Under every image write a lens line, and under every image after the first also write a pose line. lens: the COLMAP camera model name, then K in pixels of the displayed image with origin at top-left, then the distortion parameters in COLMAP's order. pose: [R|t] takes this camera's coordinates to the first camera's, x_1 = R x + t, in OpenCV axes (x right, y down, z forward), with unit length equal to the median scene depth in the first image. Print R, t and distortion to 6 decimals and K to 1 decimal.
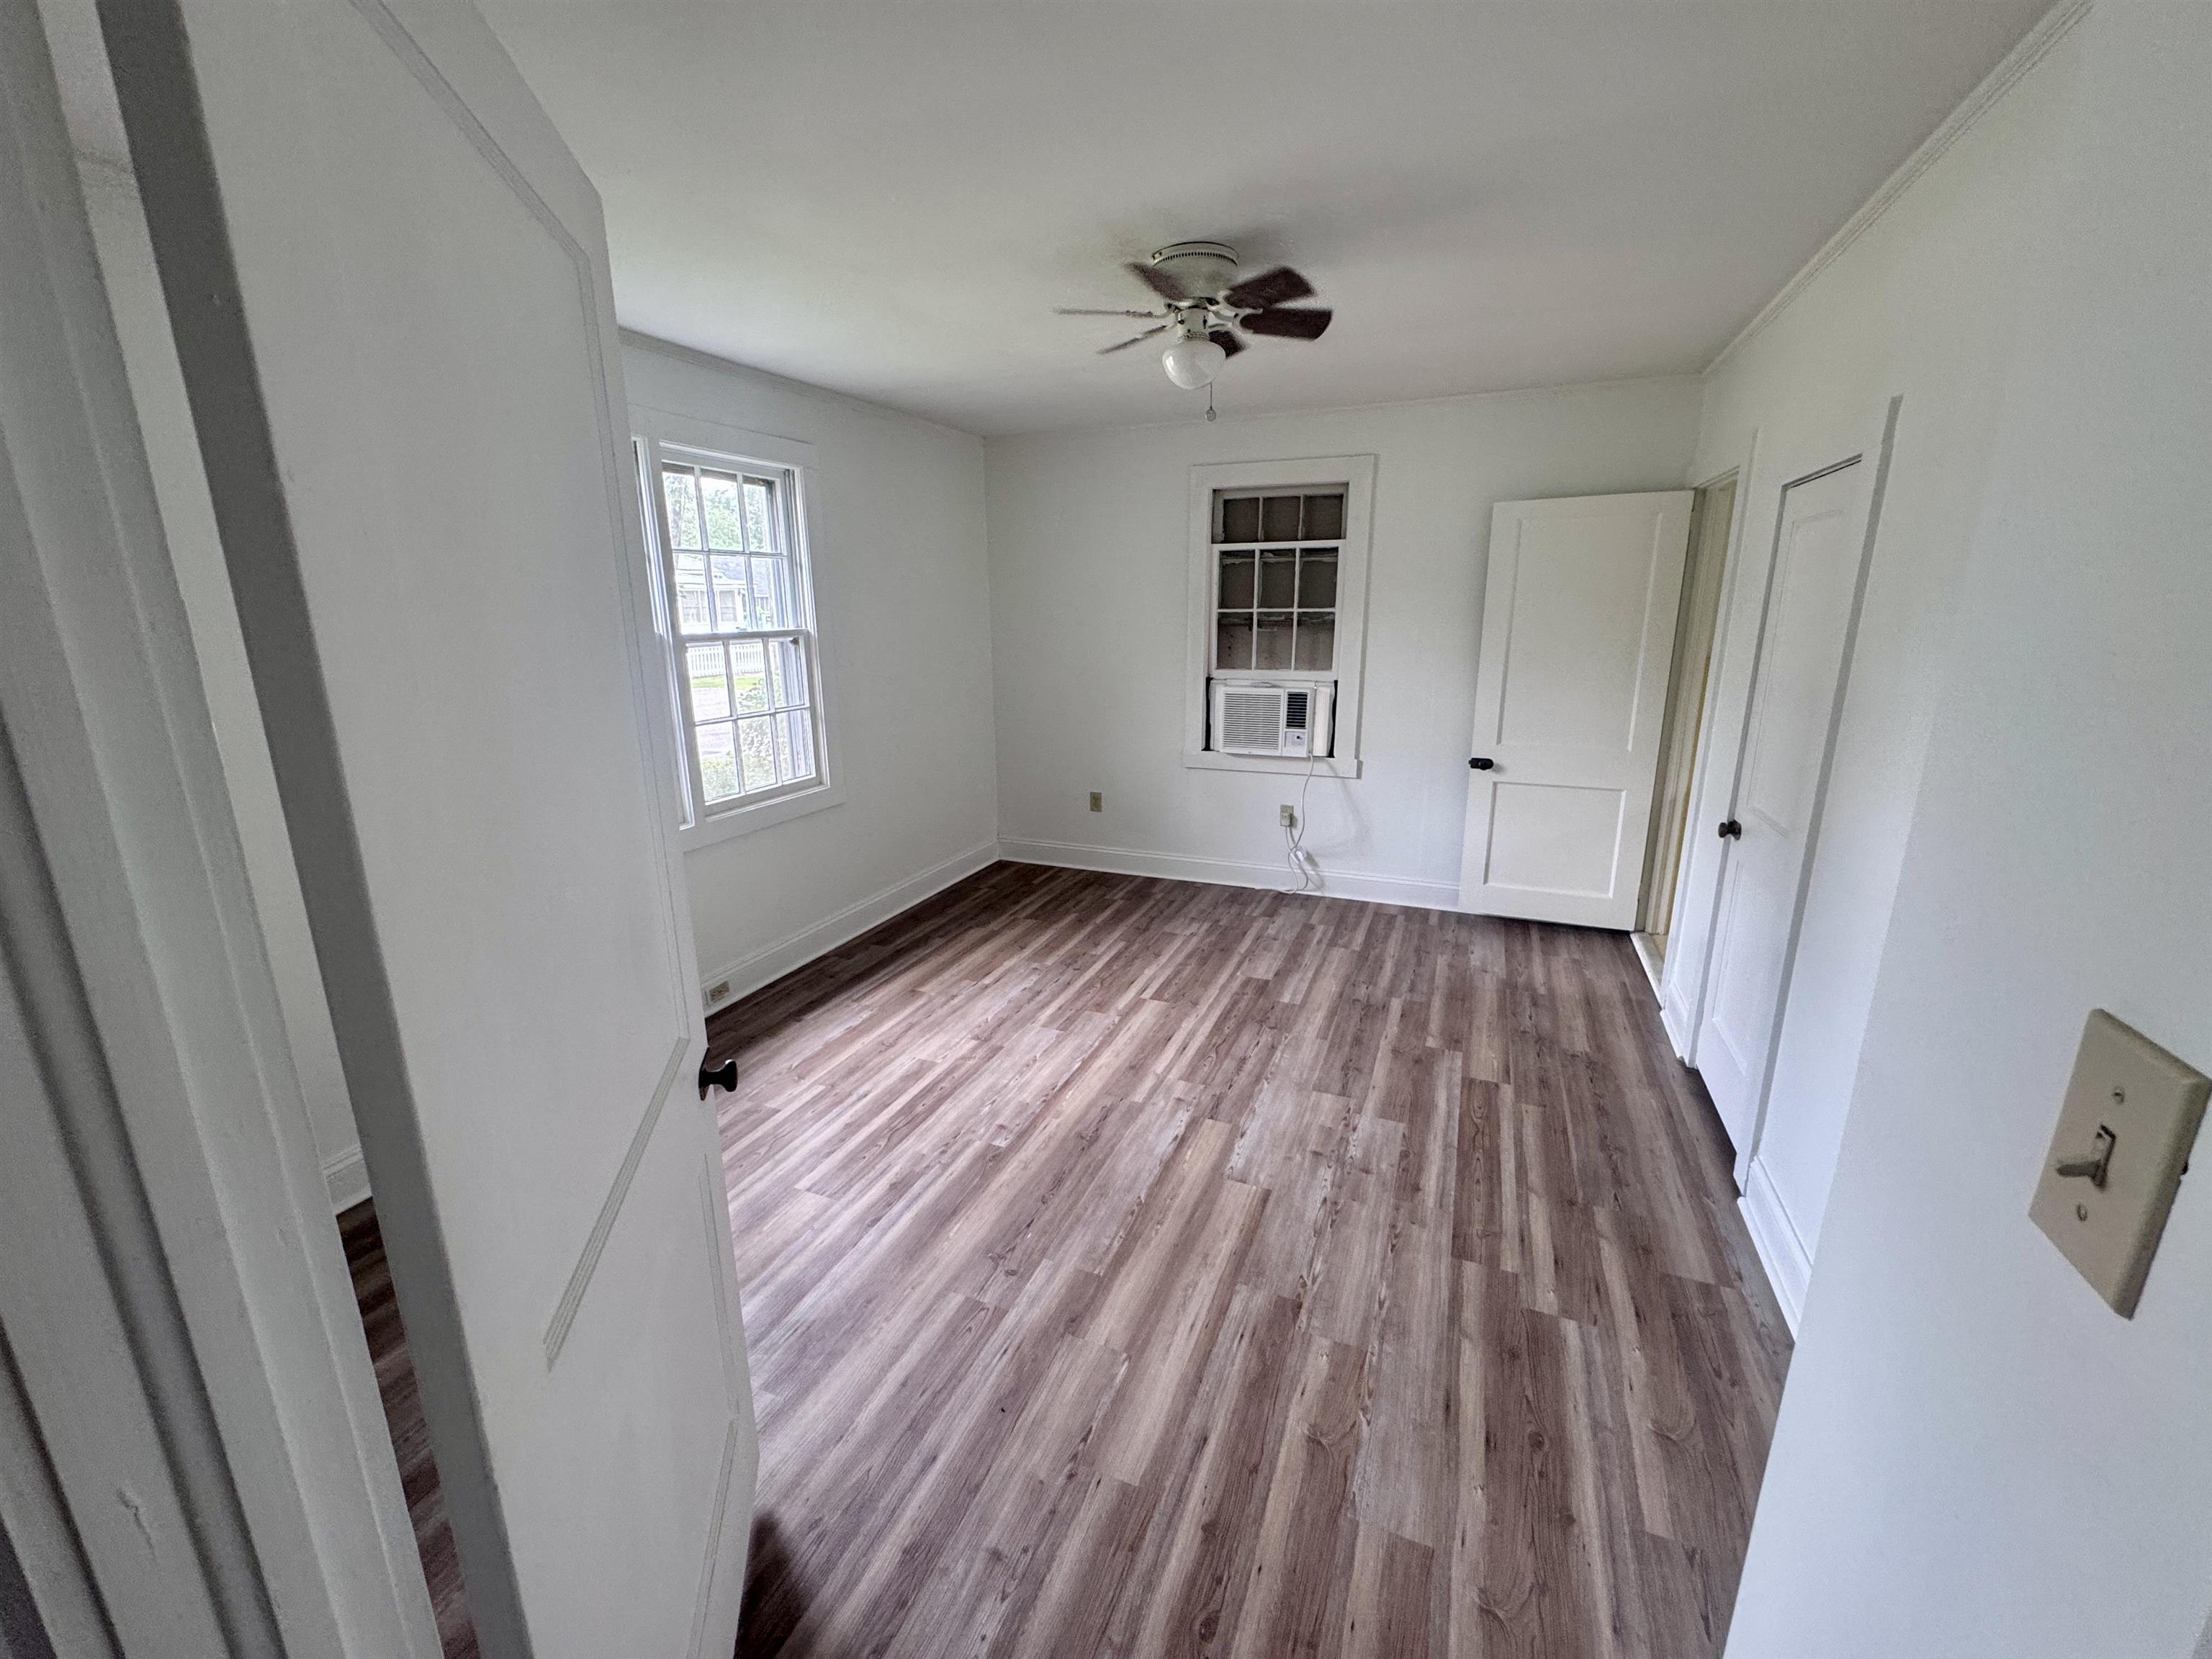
lens RADIAL K [[886.2, 0, 1105.2], [0, 886.2, 822.0], [0, 0, 1]] dist [-0.004536, 0.001055]
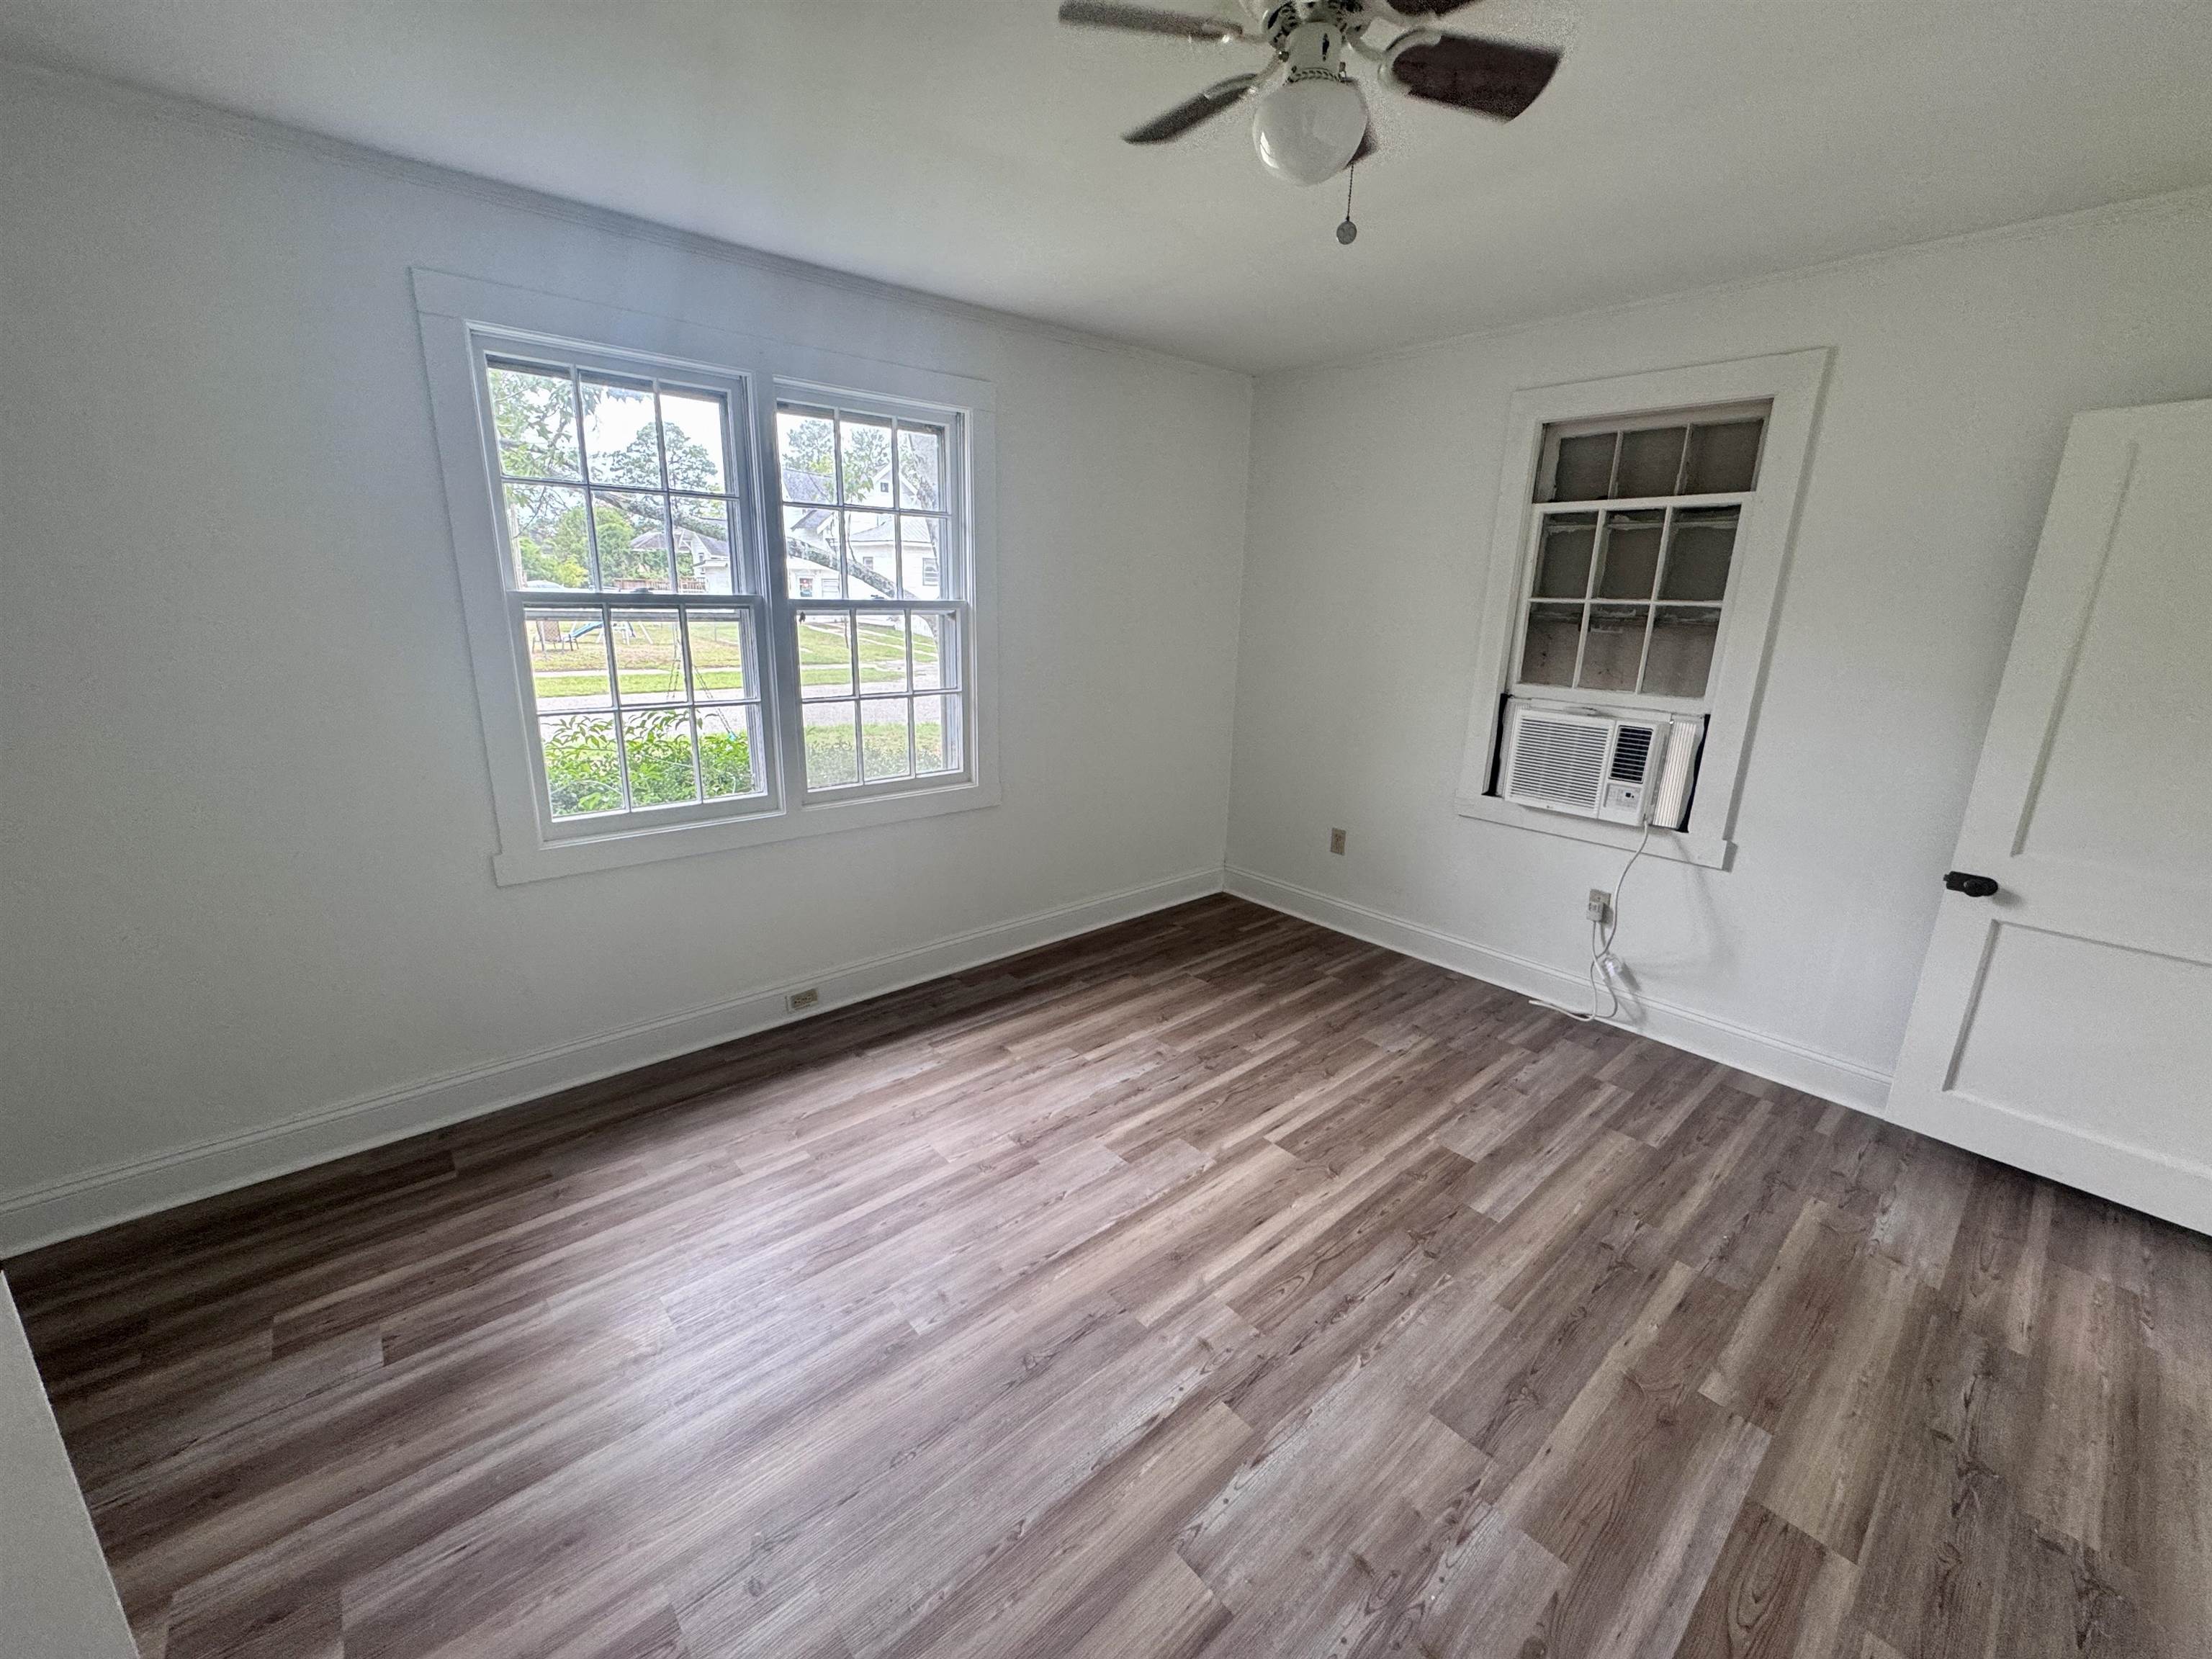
lens RADIAL K [[886.2, 0, 1106.5], [0, 886.2, 822.6], [0, 0, 1]] dist [-0.004536, 0.001055]
pose [[0.897970, 0.139771, -0.417270, 0.194808], [-0.134979, 0.989994, 0.041137, -0.065656], [0.418844, 0.019383, 0.907851, 0.313162]]
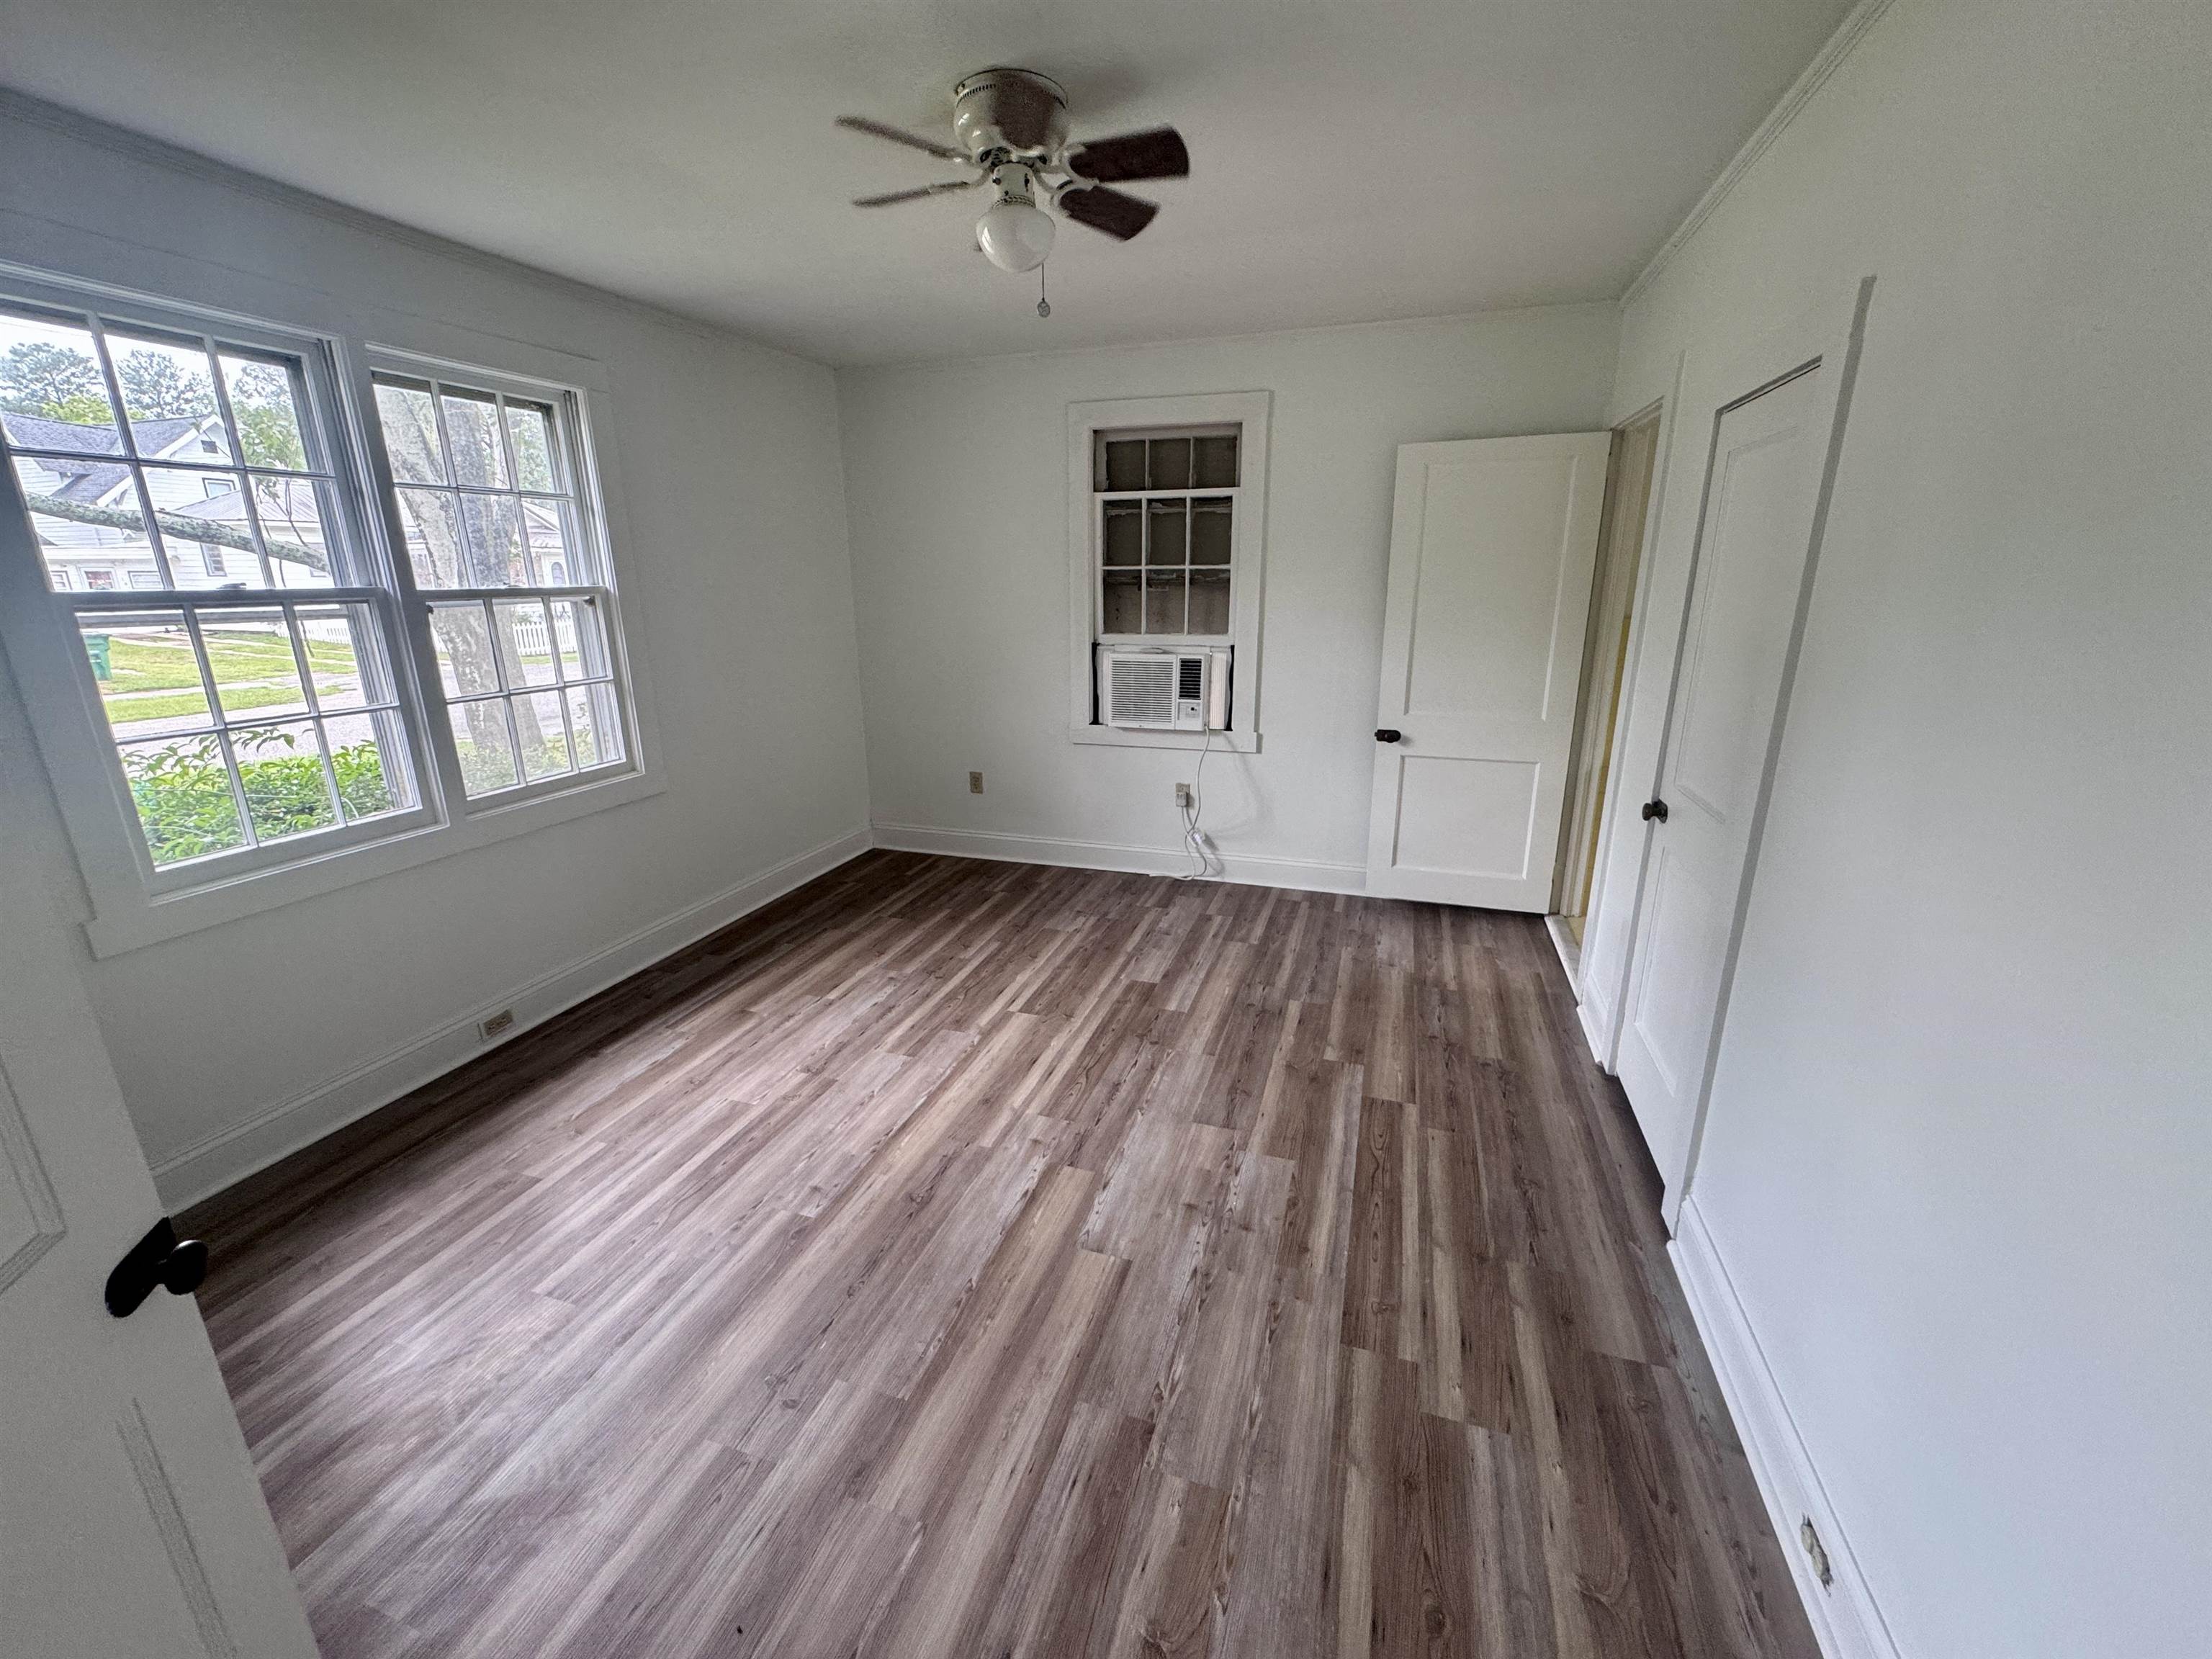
lens RADIAL K [[886.2, 0, 1105.3], [0, 886.2, 822.0], [0, 0, 1]] dist [-0.004536, 0.001055]
pose [[0.996764, -0.020536, 0.077712, 0.074611], [0.017943, 0.999264, 0.033911, -0.016153], [-0.078351, -0.032407, 0.996399, 0.132896]]
